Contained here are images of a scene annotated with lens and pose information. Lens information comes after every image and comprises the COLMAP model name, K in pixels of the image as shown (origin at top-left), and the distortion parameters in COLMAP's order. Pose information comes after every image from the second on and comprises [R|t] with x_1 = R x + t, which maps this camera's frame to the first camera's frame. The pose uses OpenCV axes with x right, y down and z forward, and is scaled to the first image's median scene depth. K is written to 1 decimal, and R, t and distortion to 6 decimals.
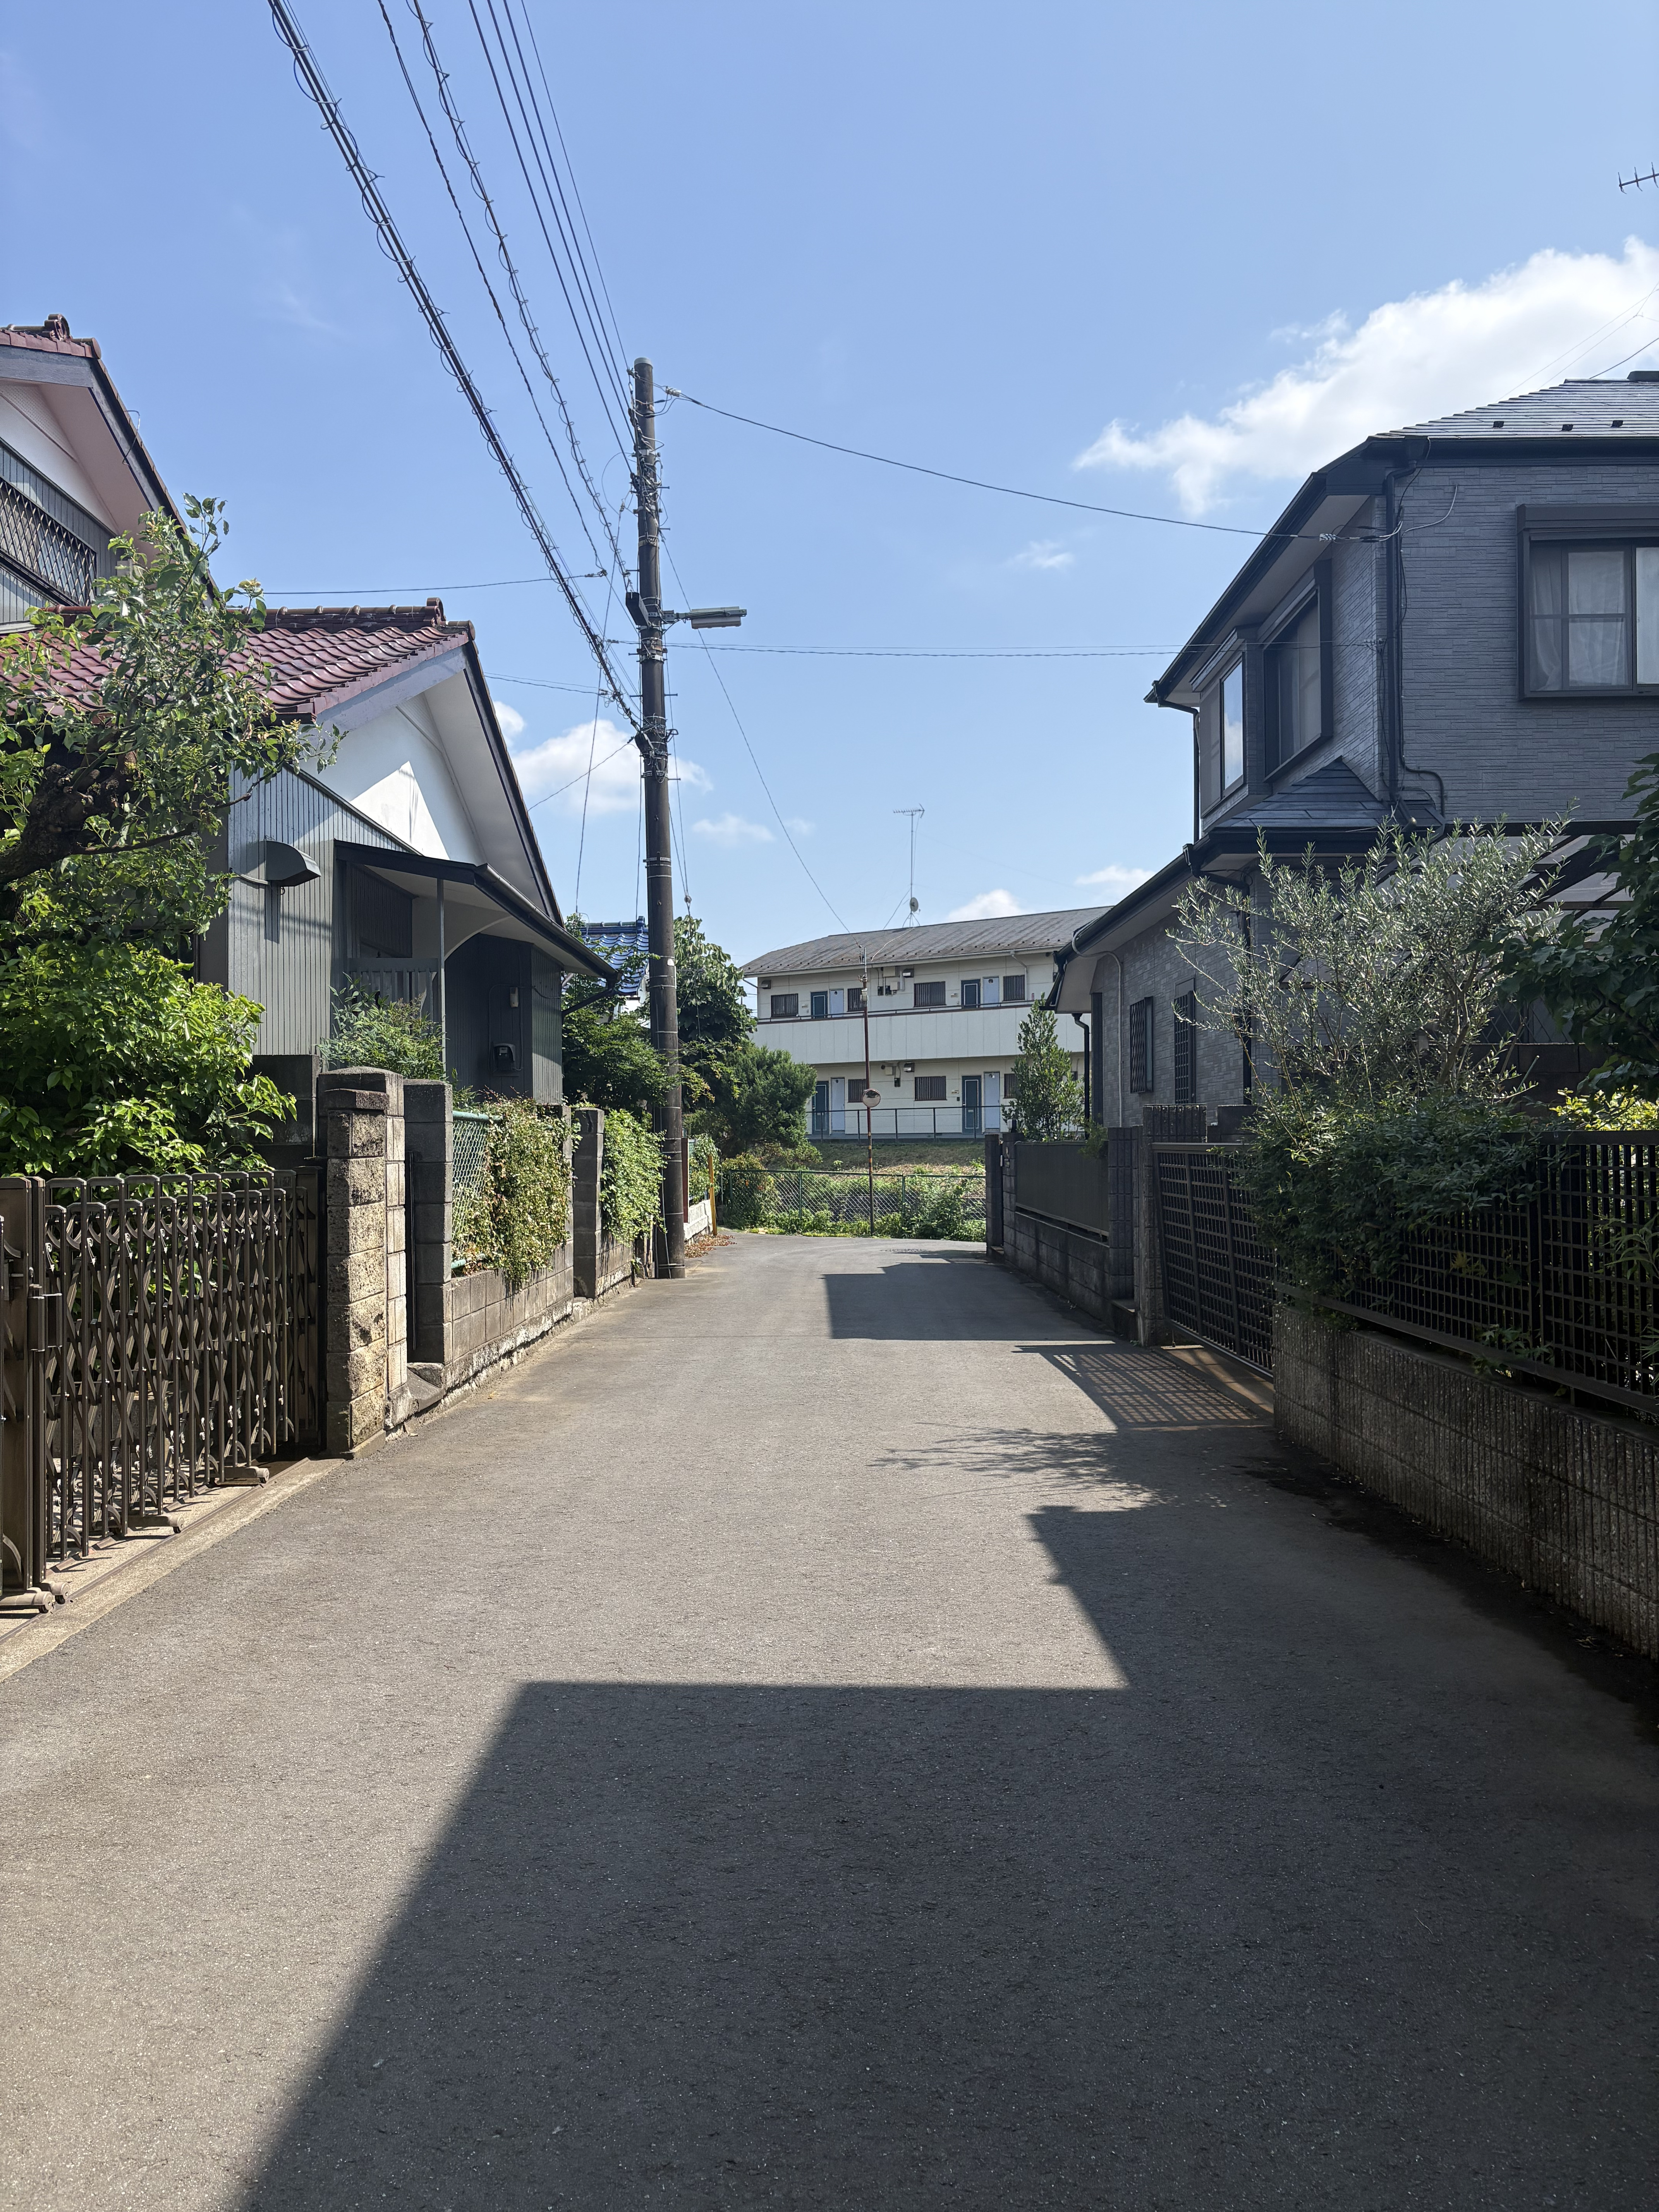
lens RADIAL K [[1716.6, 0, 829.5], [0, 1716.6, 1106.0], [0, 0, 1]] dist [0.110032, -0.132863]
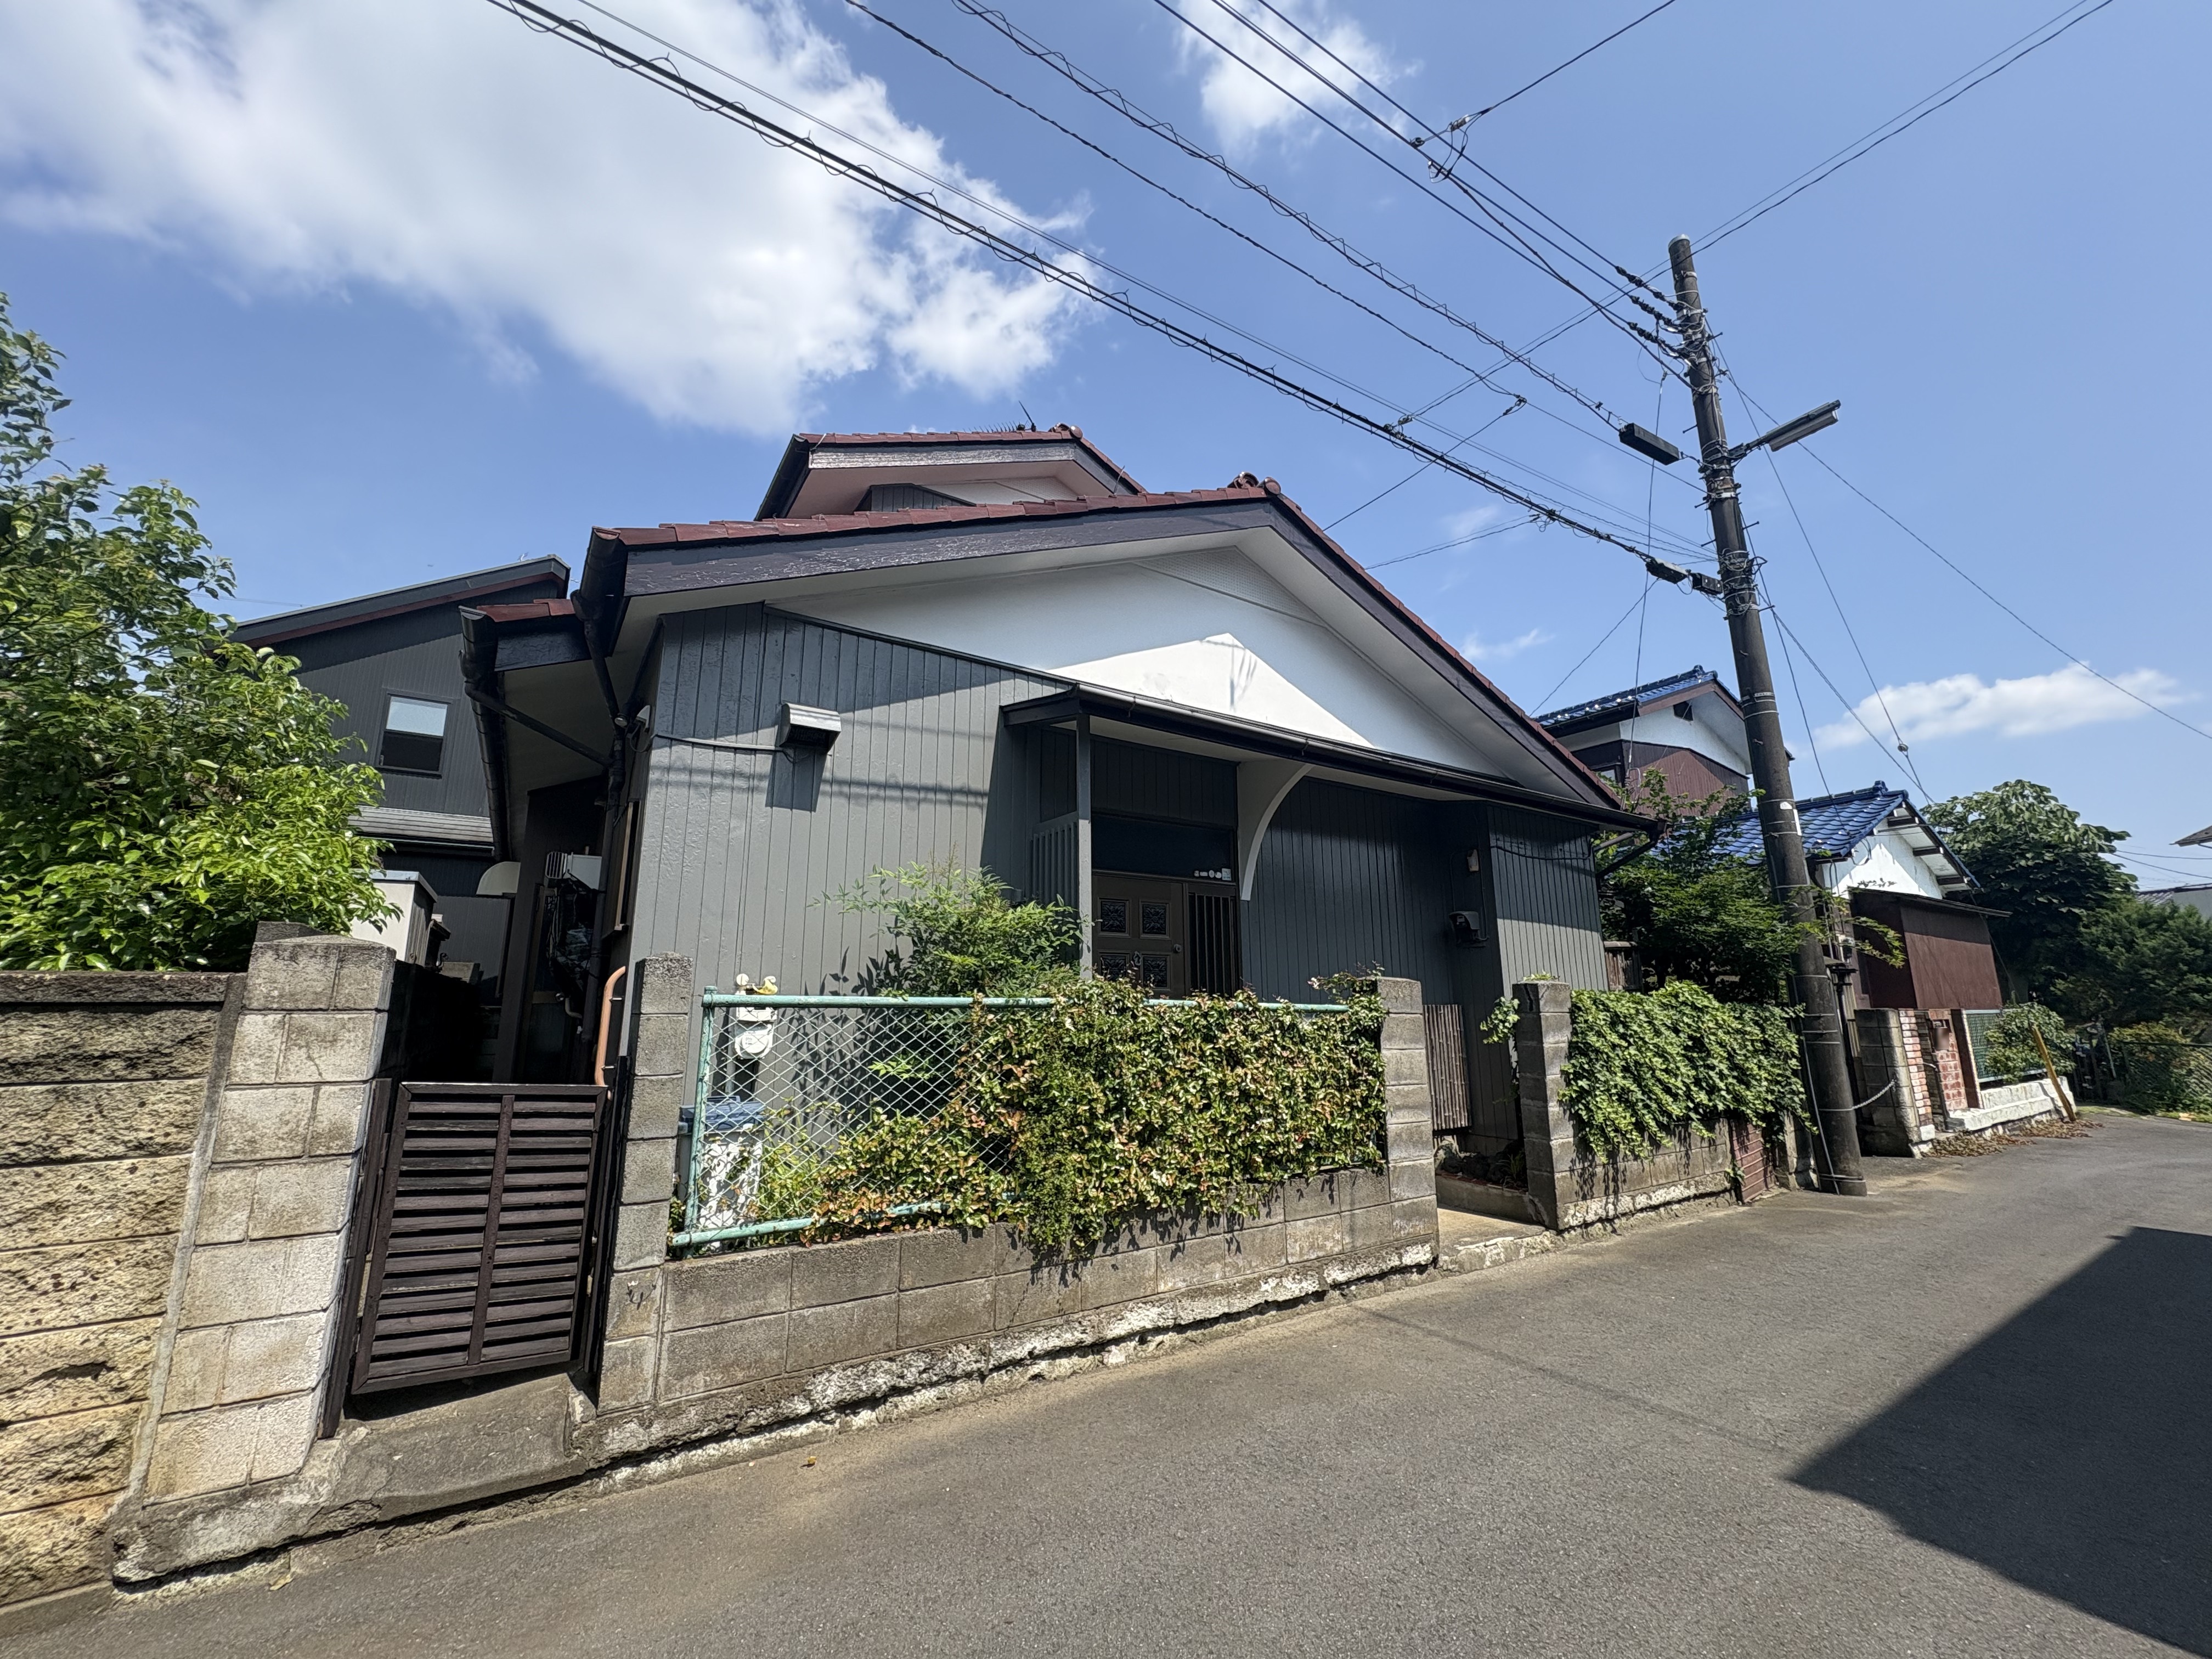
lens RADIAL K [[879.2, 0, 1106.0], [0, 879.2, 829.5], [0, 0, 1]] dist [0.001503, 0.000029]
pose [[0.545489, -0.162051, -0.822302, 0.116102], [0.018528, 0.983221, -0.181473, 0.003175], [0.837913, 0.083755, 0.539339, 0.662502]]
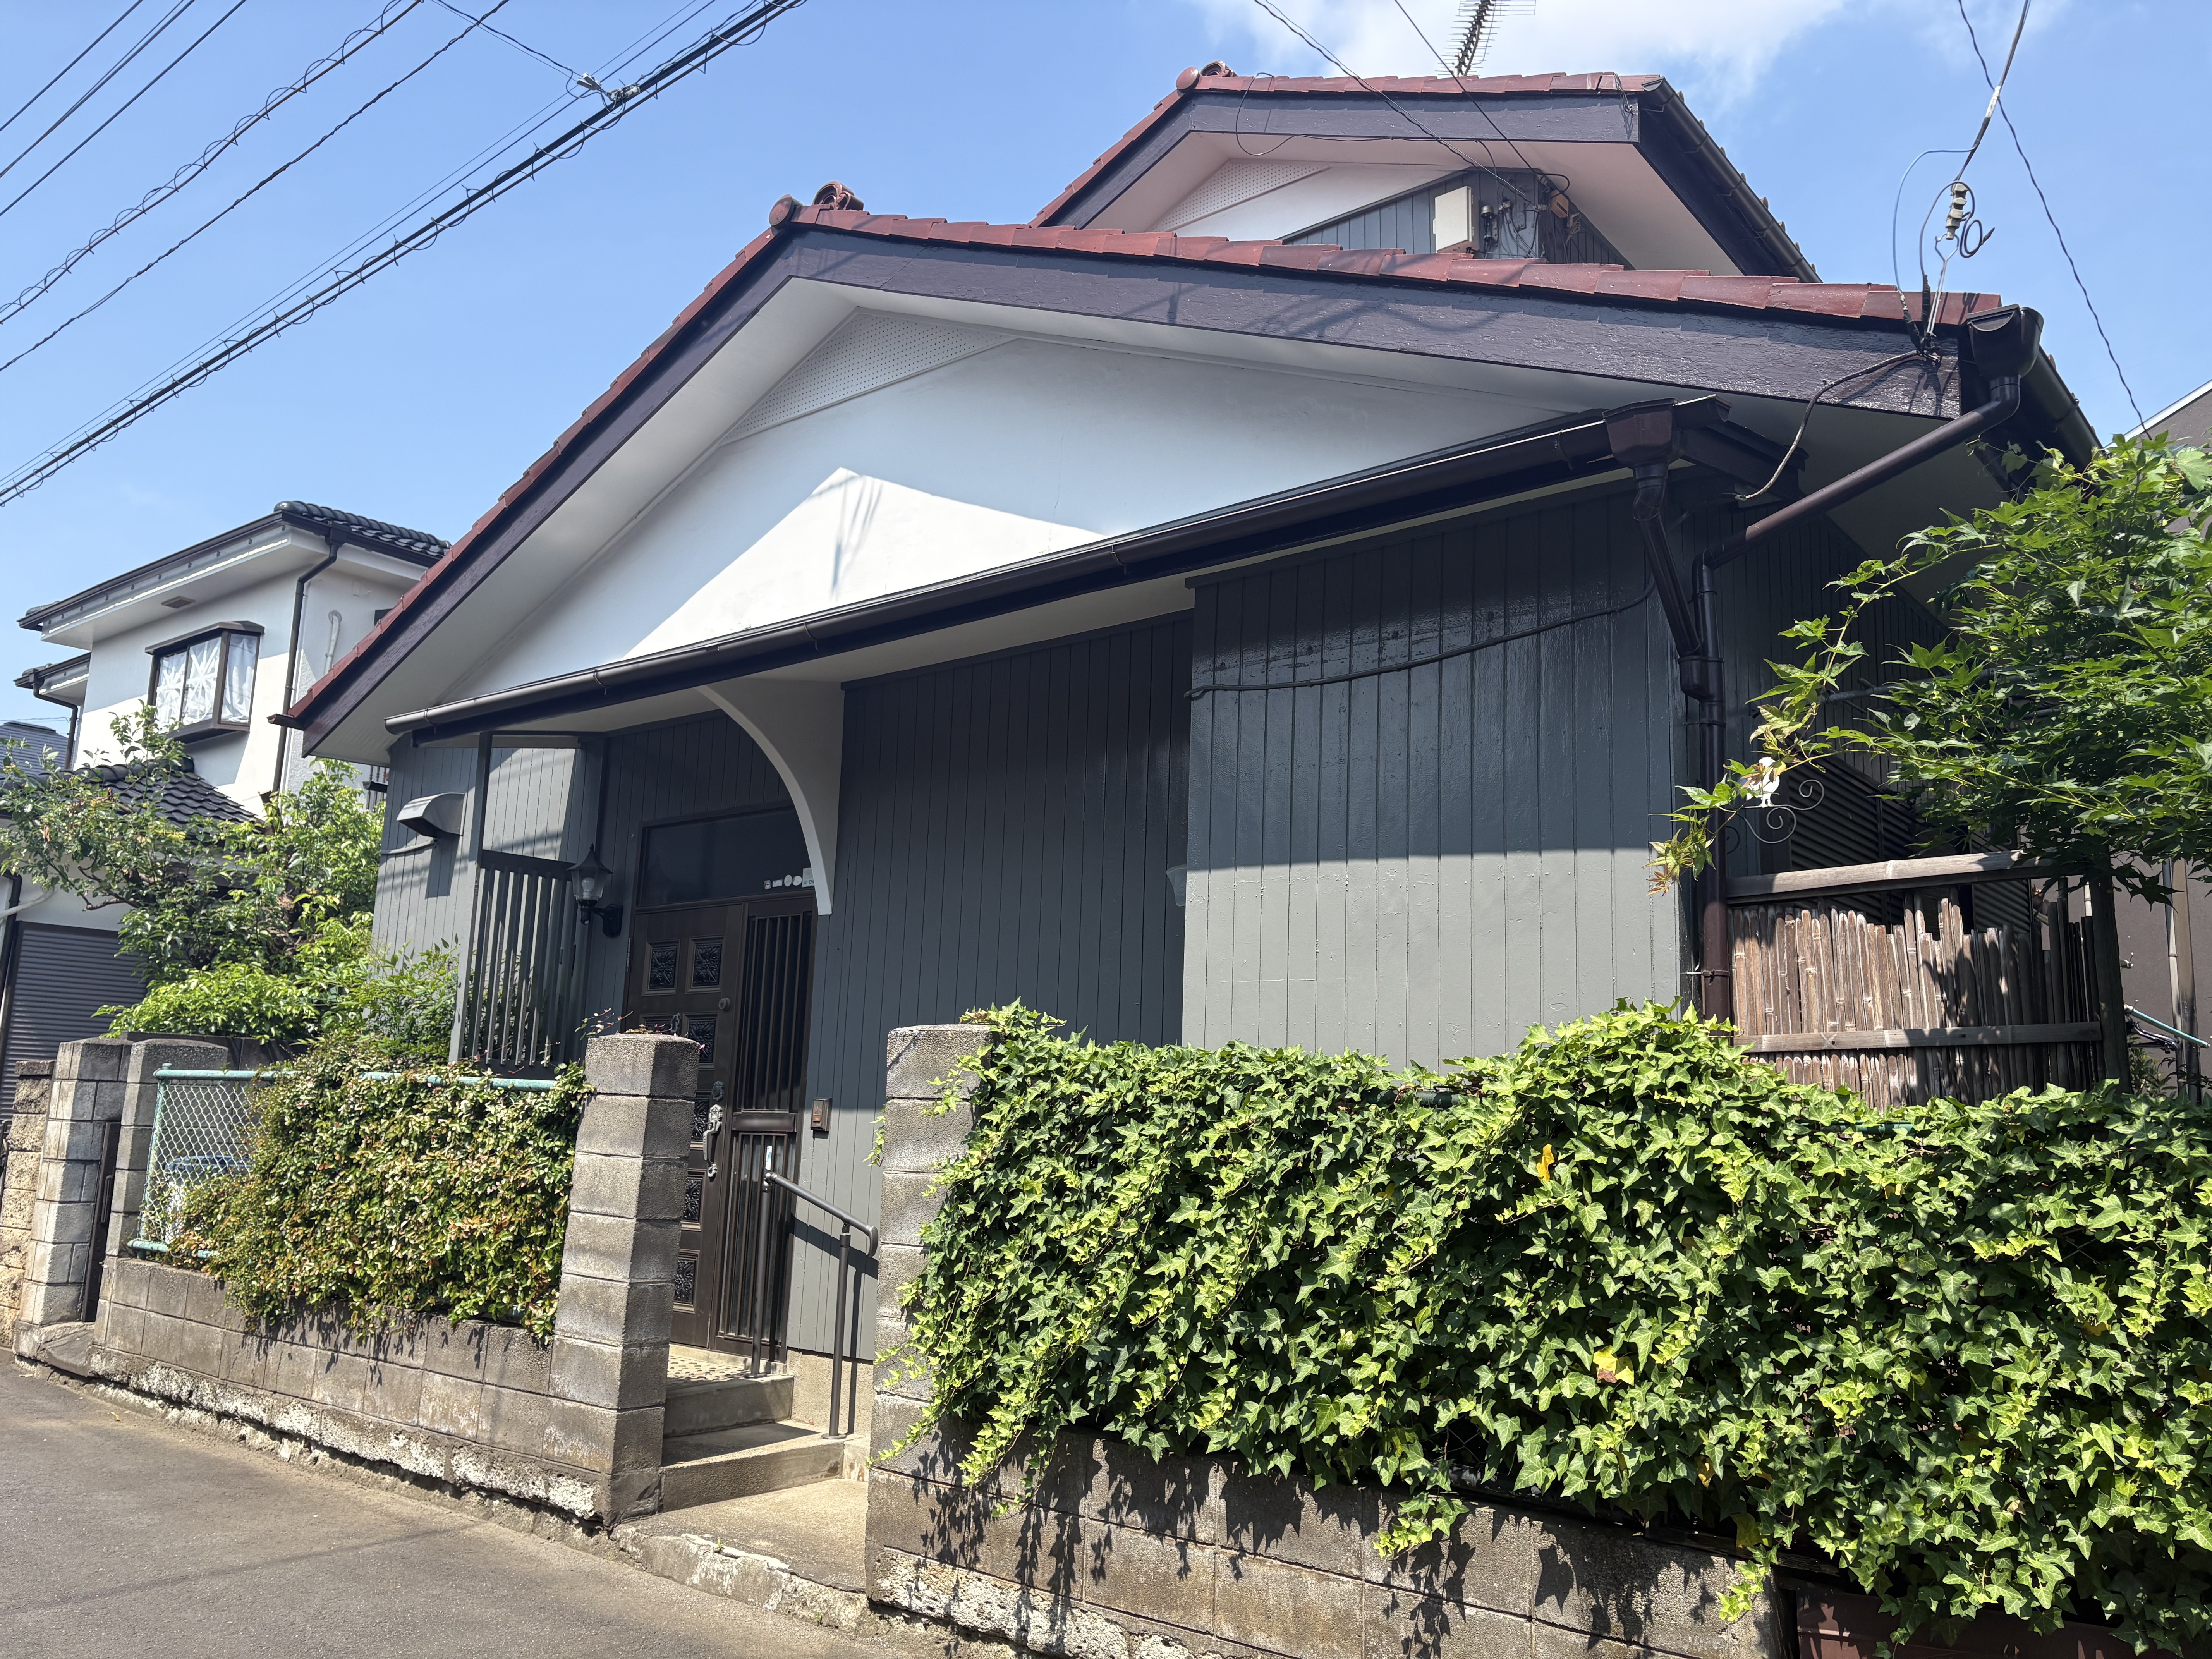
lens RADIAL K [[1716.6, 0, 1060.4], [0, 1716.6, 826.4], [0, 0, 1]] dist [0.110032, -0.132863]
pose [[-0.656824, -0.147143, -0.739548, 0.123355], [-0.012985, 0.982837, -0.184016, 0.028434], [0.753932, -0.111264, -0.647462, 1.389540]]
